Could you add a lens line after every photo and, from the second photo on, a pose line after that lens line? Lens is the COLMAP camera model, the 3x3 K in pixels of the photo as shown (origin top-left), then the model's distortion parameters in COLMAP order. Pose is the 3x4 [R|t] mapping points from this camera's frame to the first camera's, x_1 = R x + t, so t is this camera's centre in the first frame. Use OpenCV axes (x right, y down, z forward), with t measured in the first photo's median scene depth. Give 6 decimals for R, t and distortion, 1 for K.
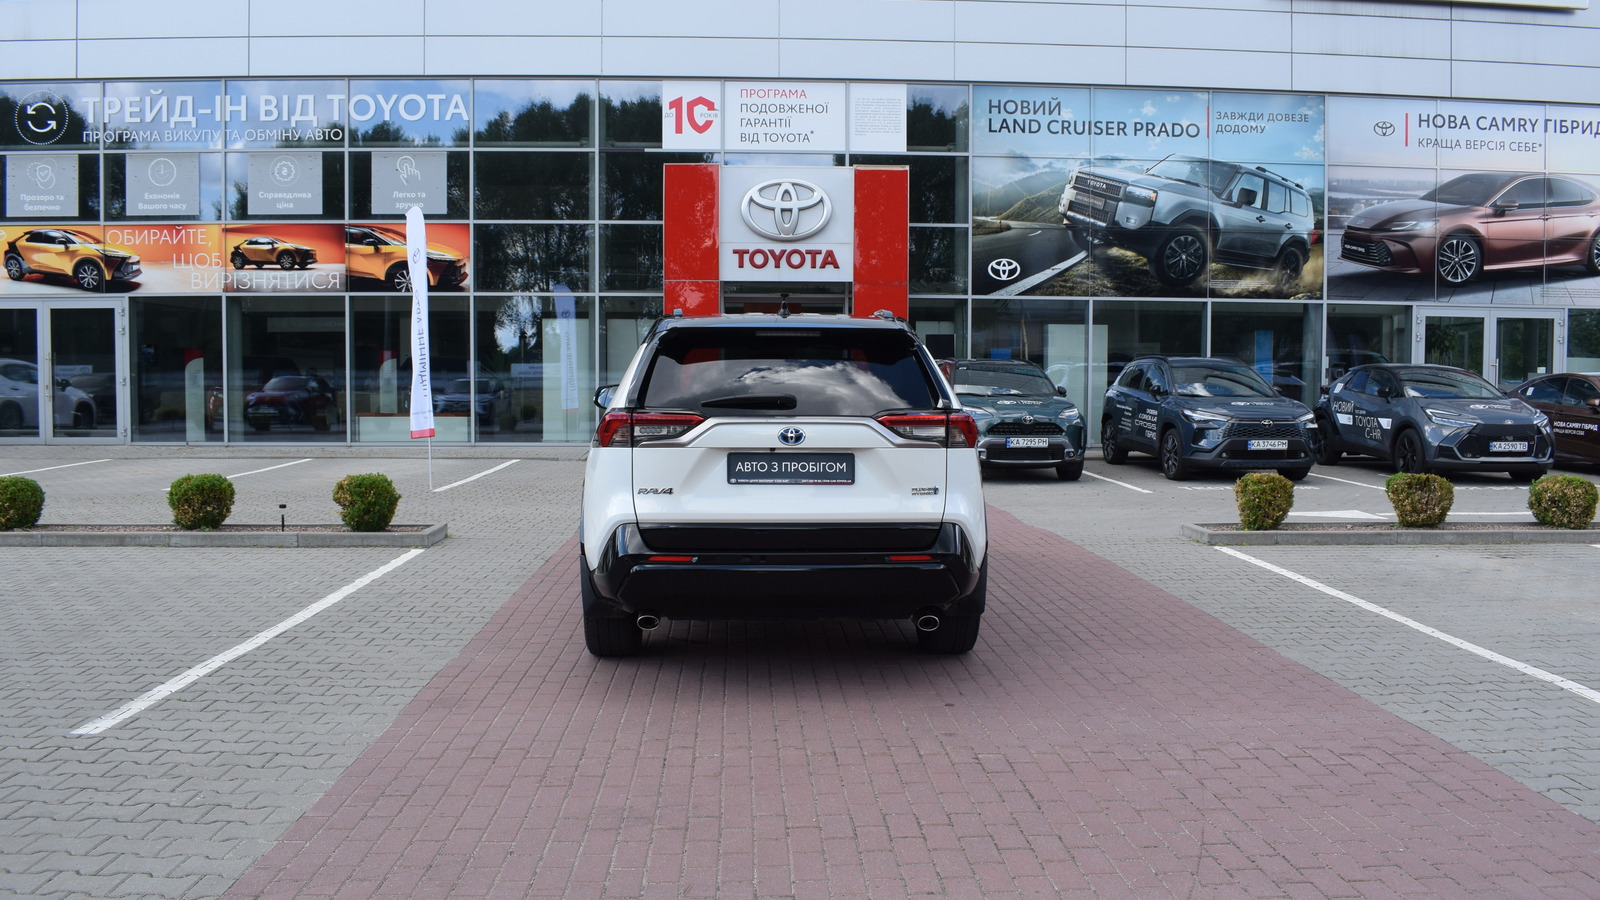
lens RADIAL K [[1336.1, 0, 798.0], [0, 1336.1, 449.6], [0, 0, 1]] dist [-0.100263, 0.018942]
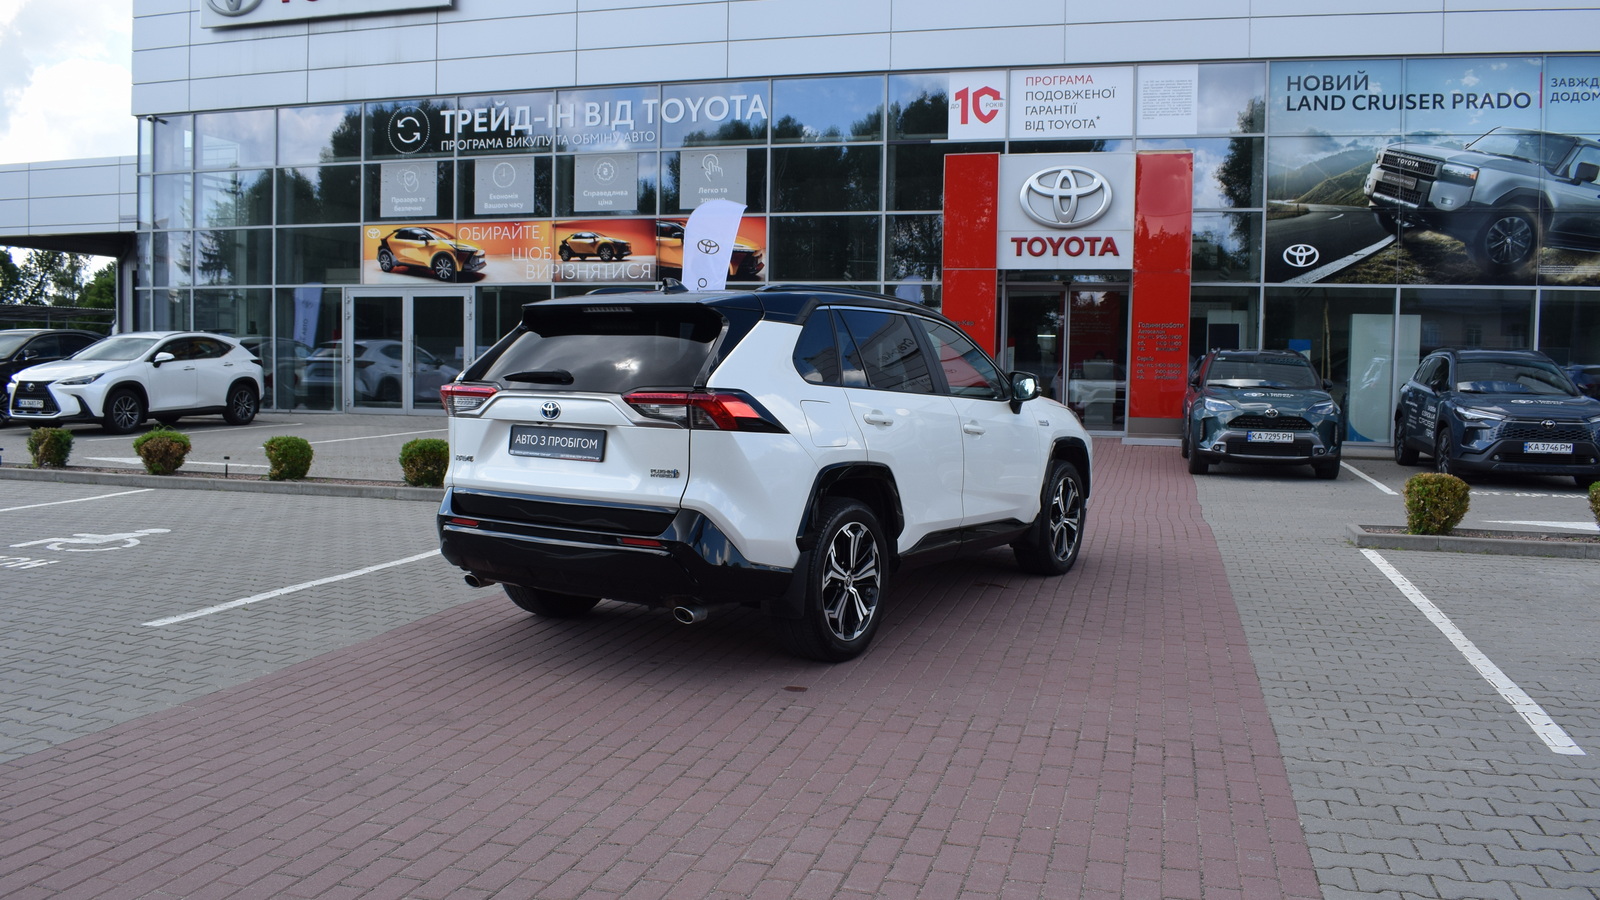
lens RADIAL K [[1336.1, 0, 758.9], [0, 1336.1, 451.2], [0, 0, 1]] dist [-0.100263, 0.018942]
pose [[0.942264, 0.033588, -0.333183, 0.107842], [-0.030487, 0.999429, 0.014534, 0.001632], [0.333481, -0.003537, 0.942750, -0.007174]]
